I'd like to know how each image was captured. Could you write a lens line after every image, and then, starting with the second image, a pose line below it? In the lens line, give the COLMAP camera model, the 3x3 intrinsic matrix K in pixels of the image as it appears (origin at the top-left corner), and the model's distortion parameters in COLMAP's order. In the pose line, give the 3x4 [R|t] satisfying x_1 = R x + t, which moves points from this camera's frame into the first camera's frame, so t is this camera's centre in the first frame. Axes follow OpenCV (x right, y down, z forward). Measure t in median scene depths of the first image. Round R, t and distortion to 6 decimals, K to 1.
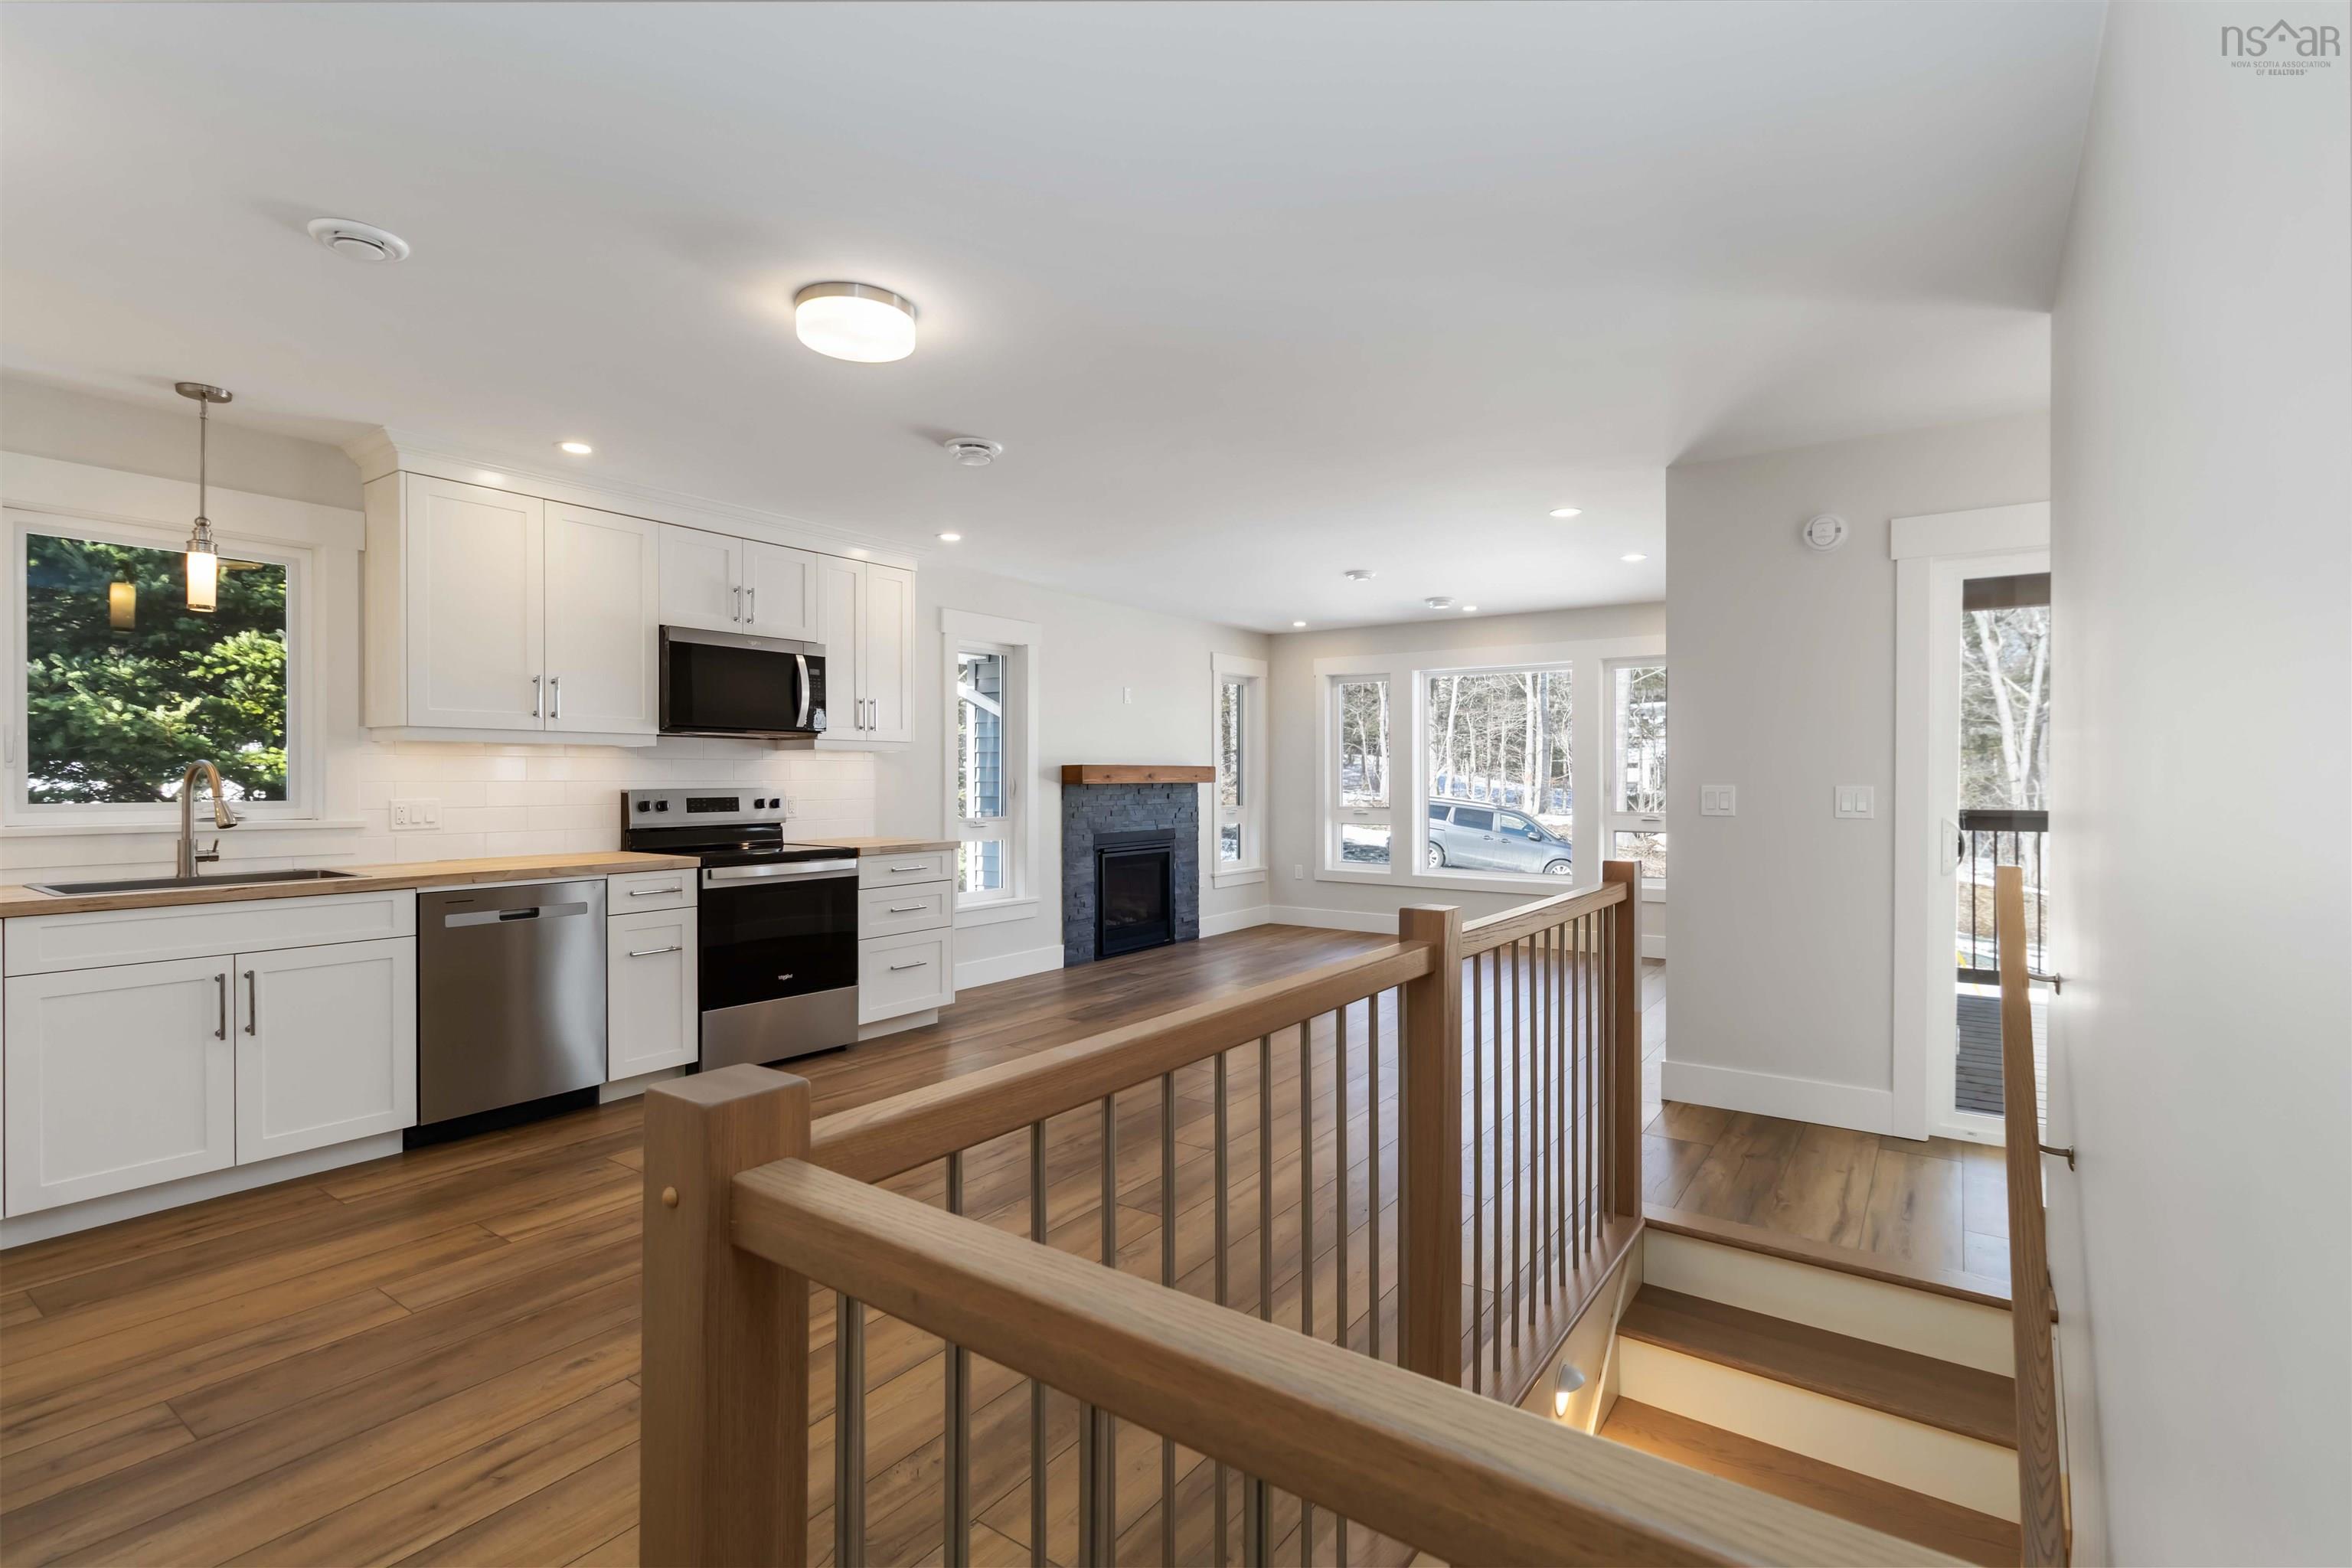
lens RADIAL K [[1089.9, 0, 1193.2], [0, 1089.9, 782.8], [0, 0, 1]] dist [0.006004, -0.000297]
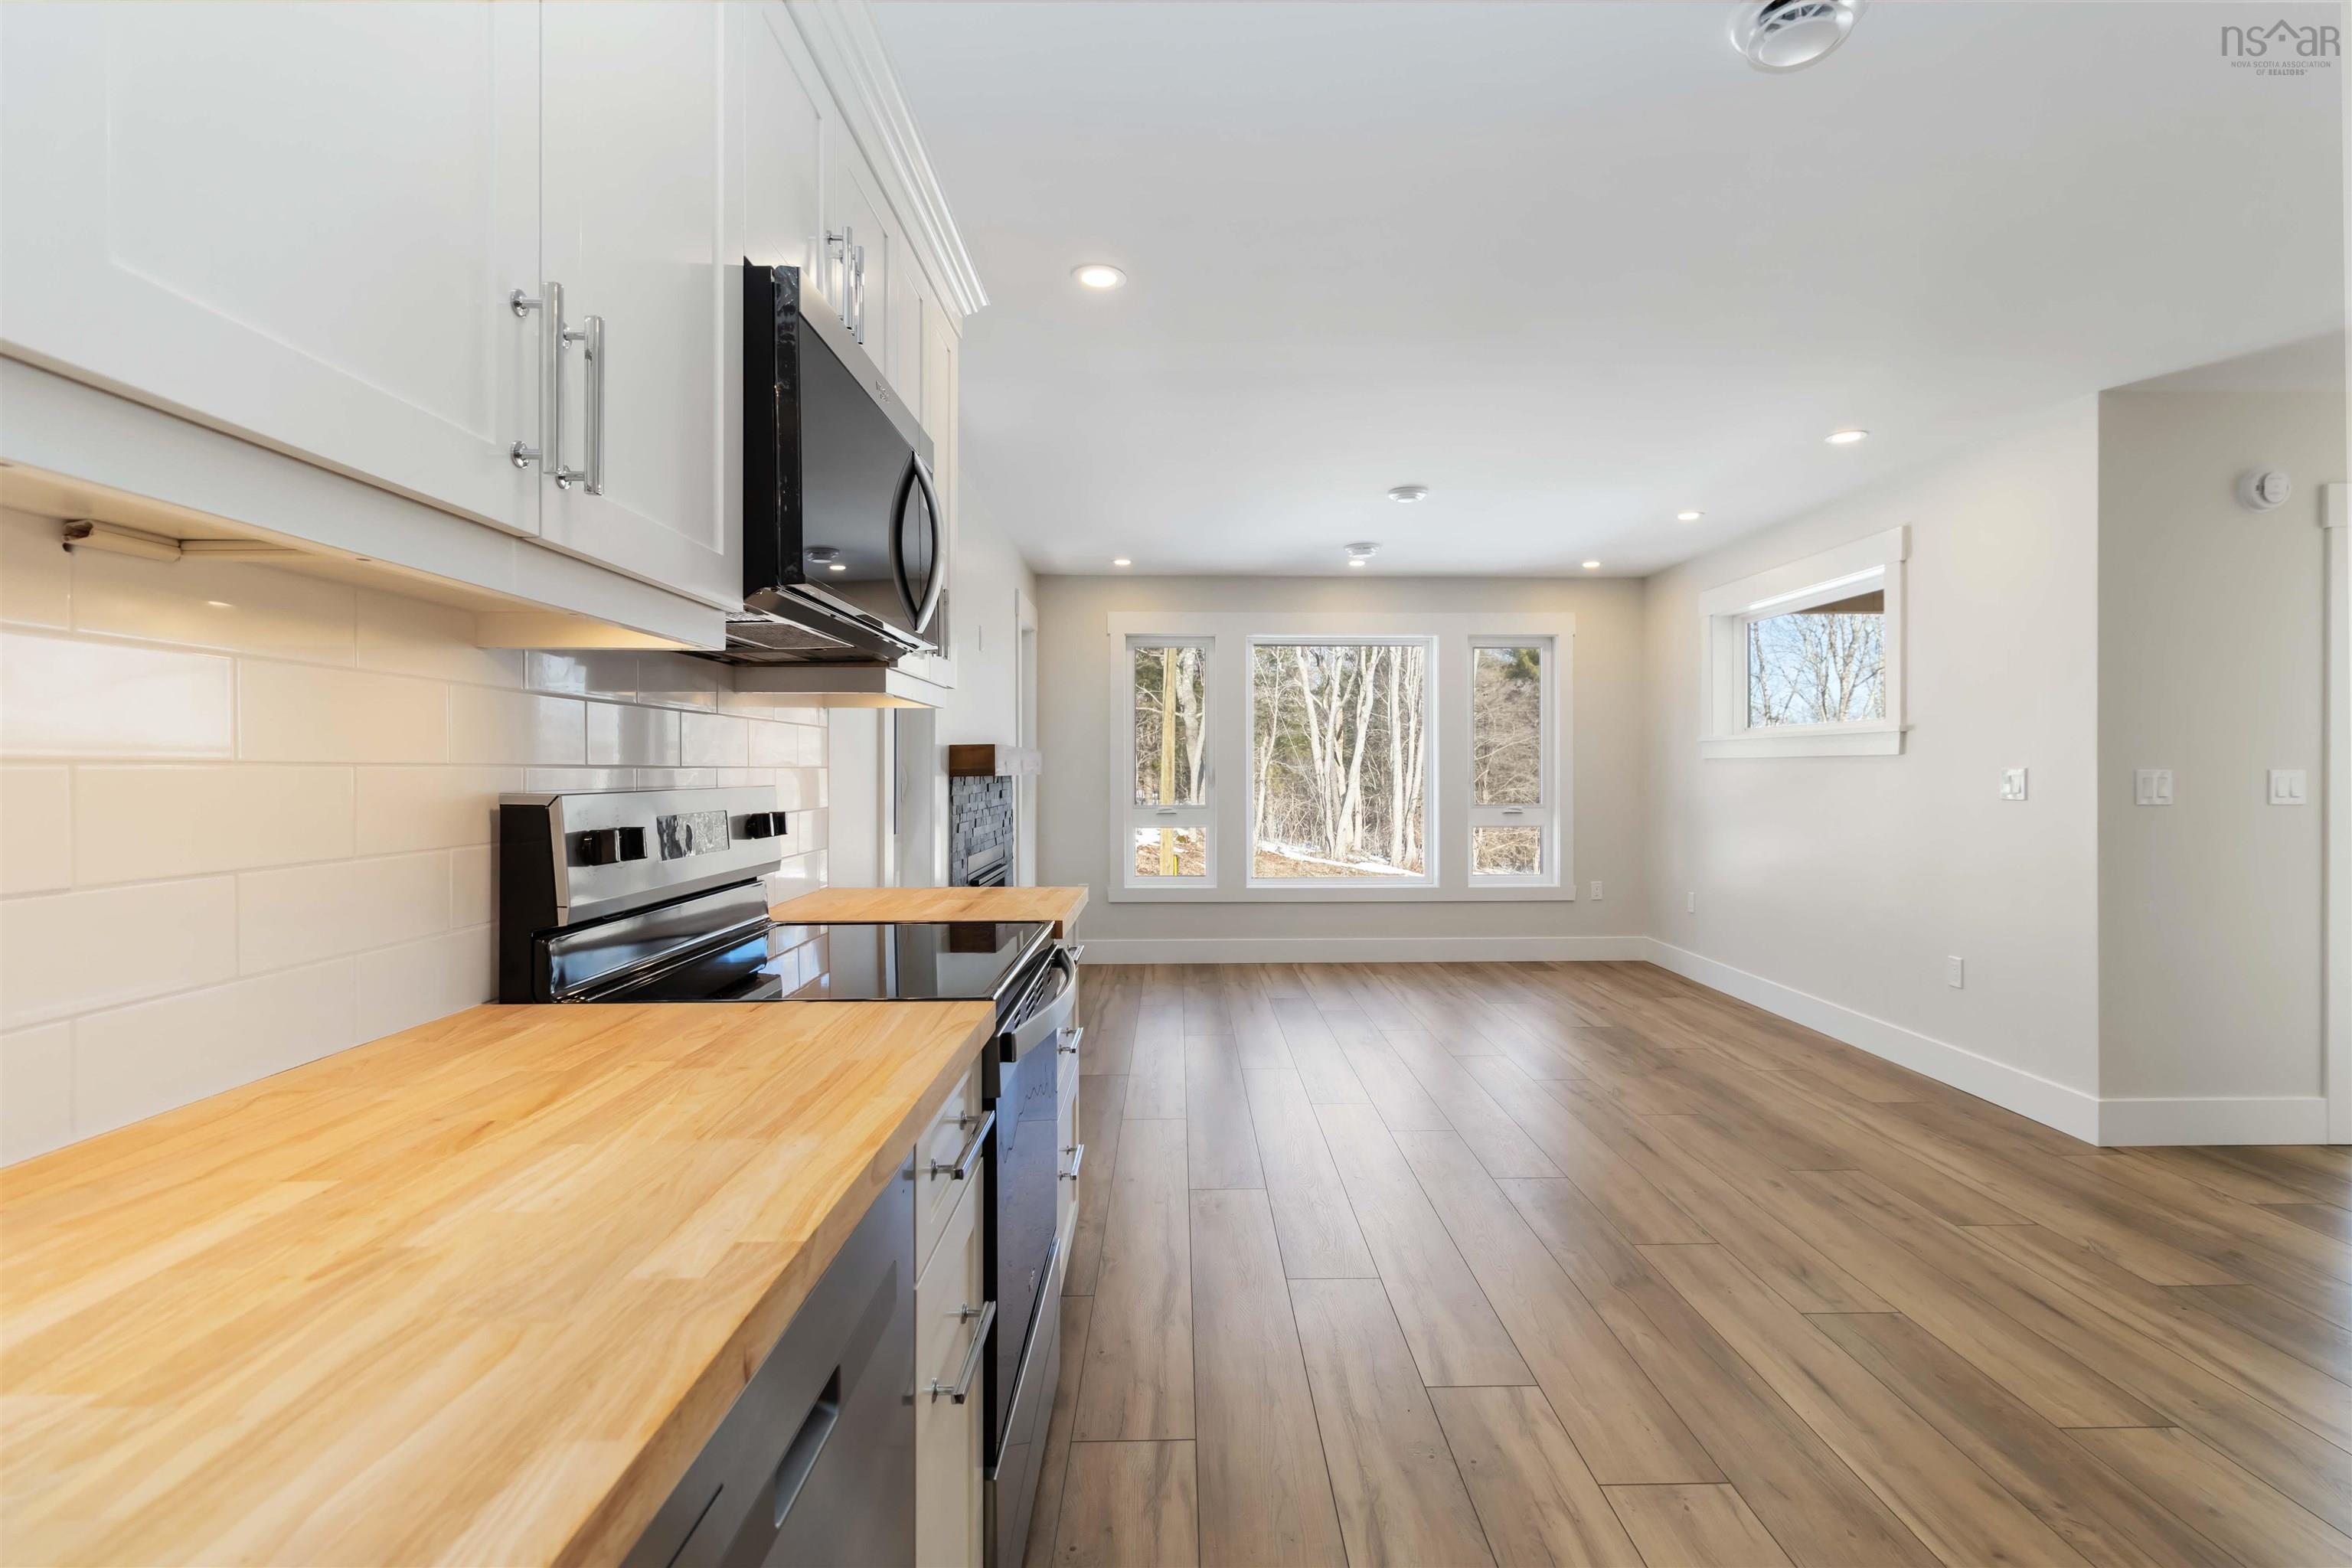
lens RADIAL K [[1089.9, 0, 1210.0], [0, 1089.9, 766.4], [0, 0, 1]] dist [0.006004, -0.000297]
pose [[0.797659, -0.000353, 0.603109, -0.520922], [0.006818, 0.999941, -0.008431, 0.002214], [-0.603070, 0.010837, 0.797615, 0.616286]]
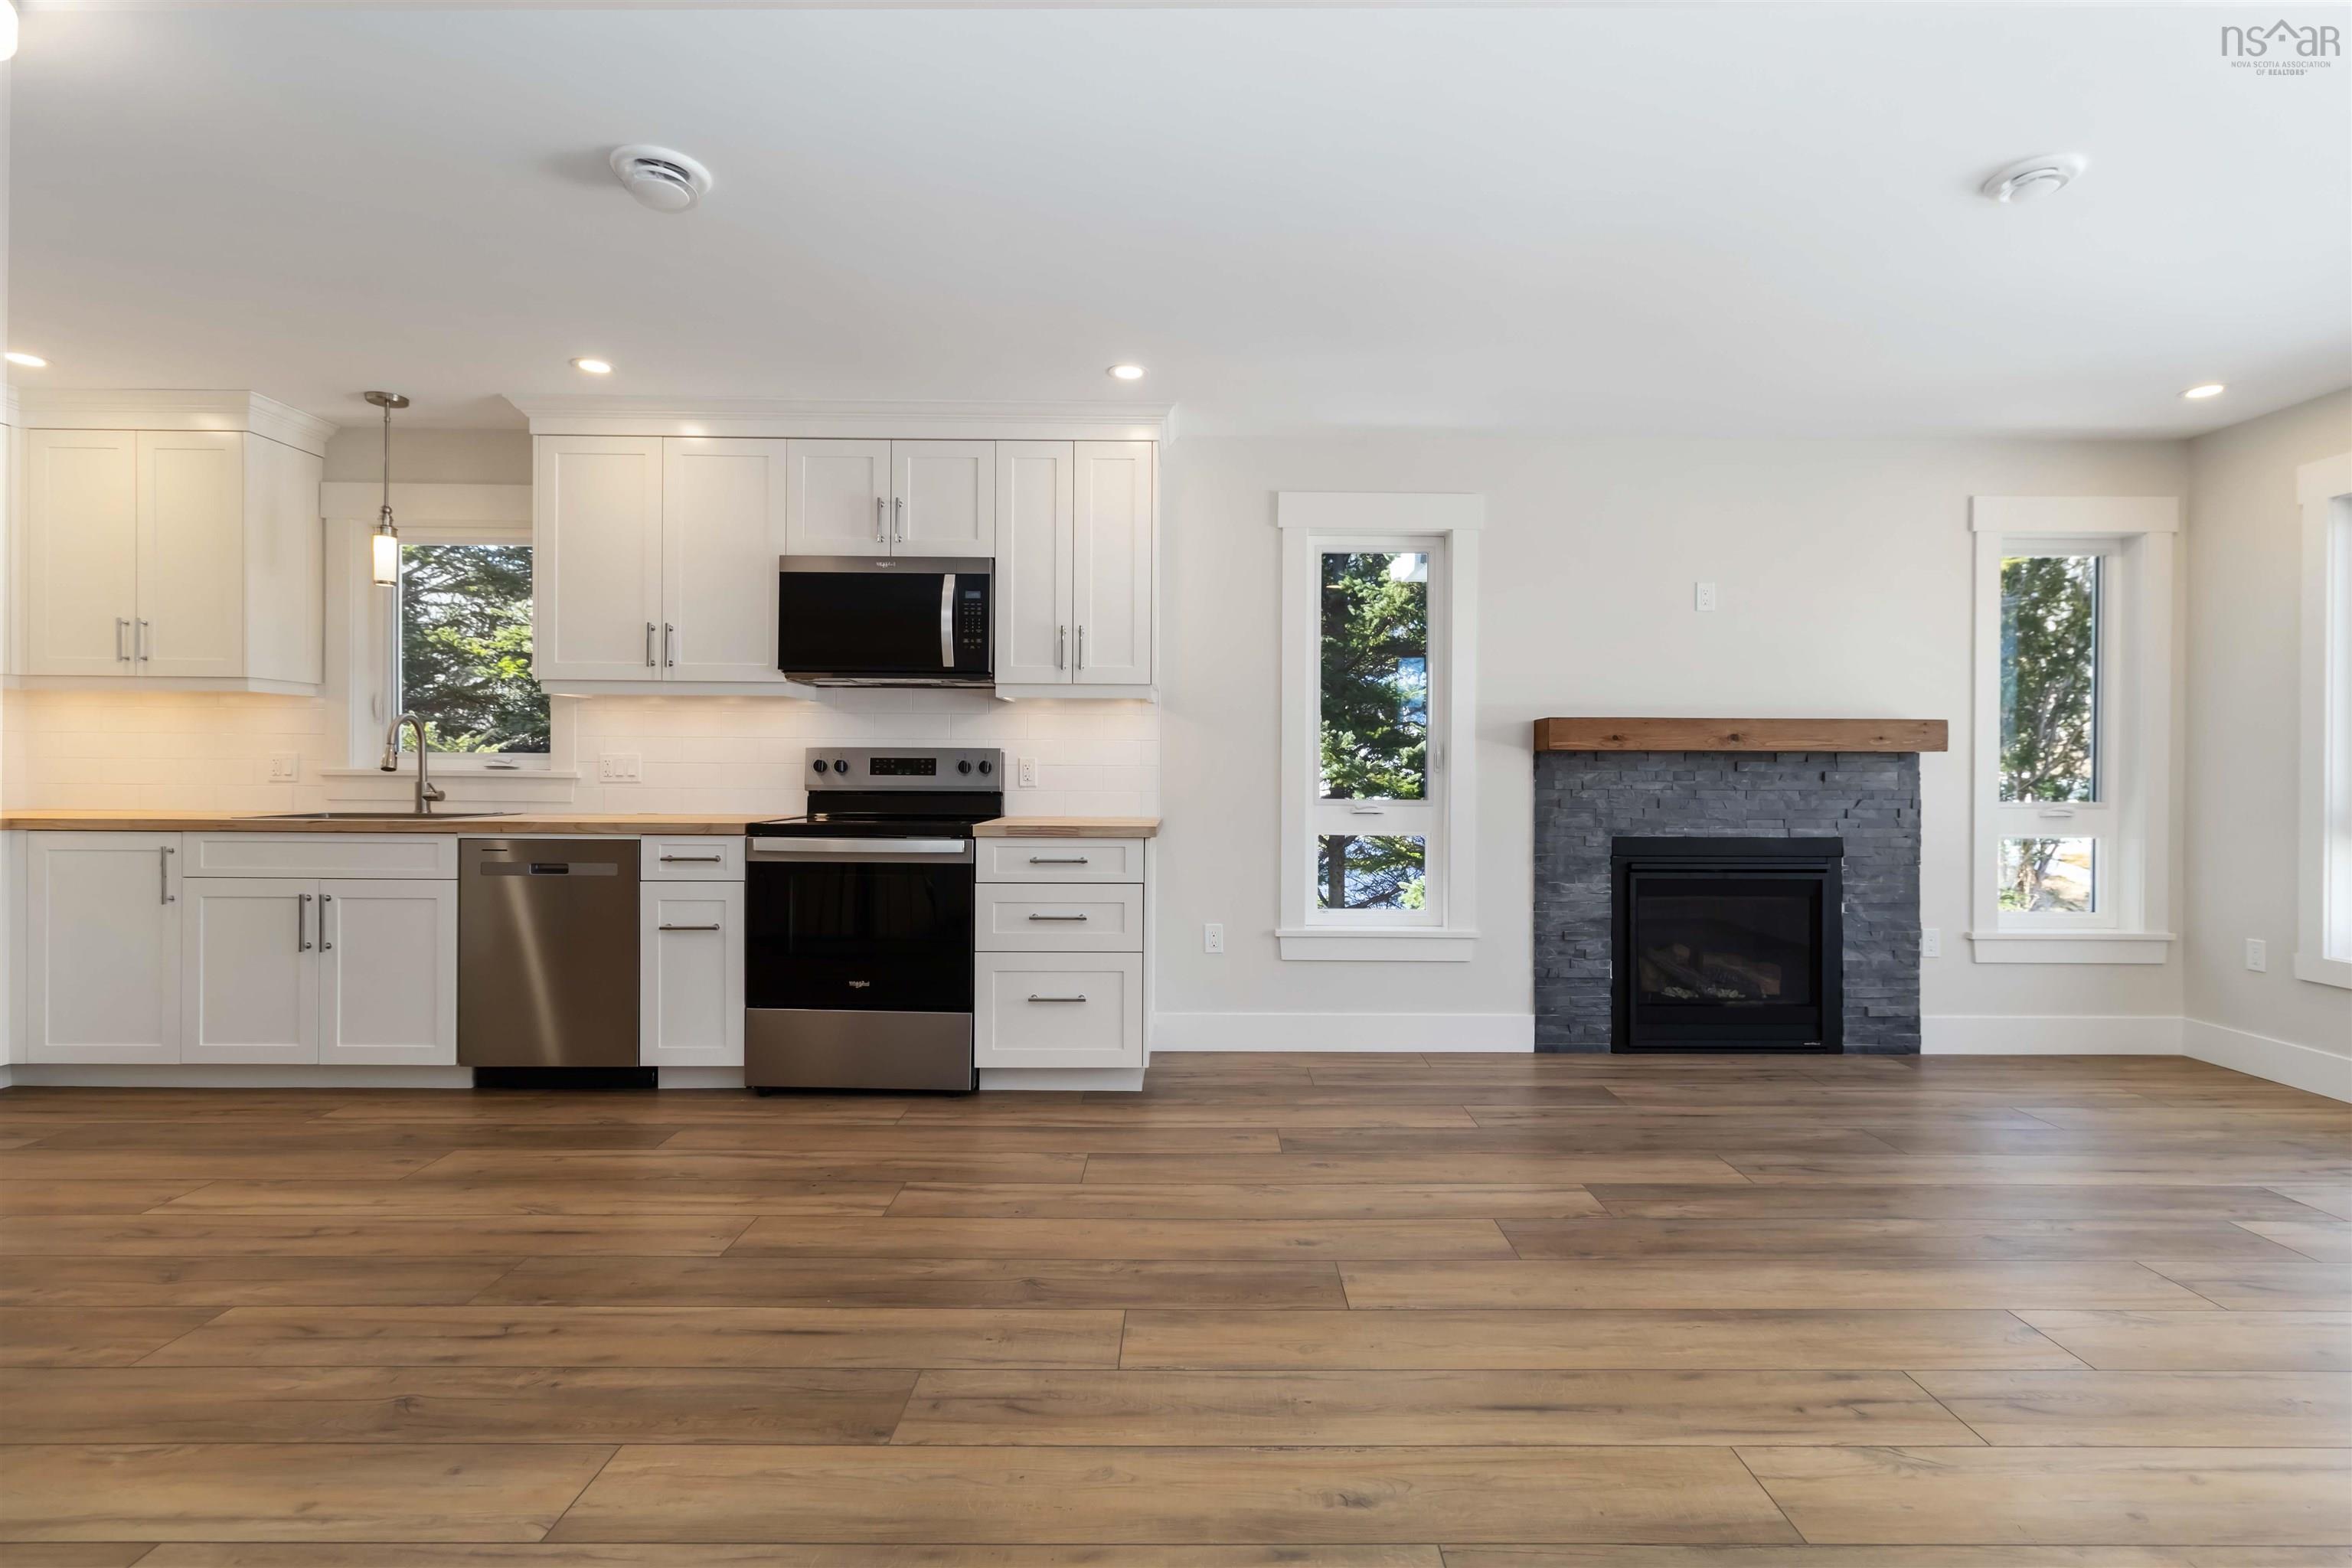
lens RADIAL K [[1089.9, 0, 1196.9], [0, 1089.9, 771.5], [0, 0, 1]] dist [0.006004, -0.000297]
pose [[0.582678, 0.004882, -0.812688, 0.376653], [-0.011896, 0.999926, -0.002523, 0.023540], [0.812616, 0.011138, 0.582693, 0.694451]]
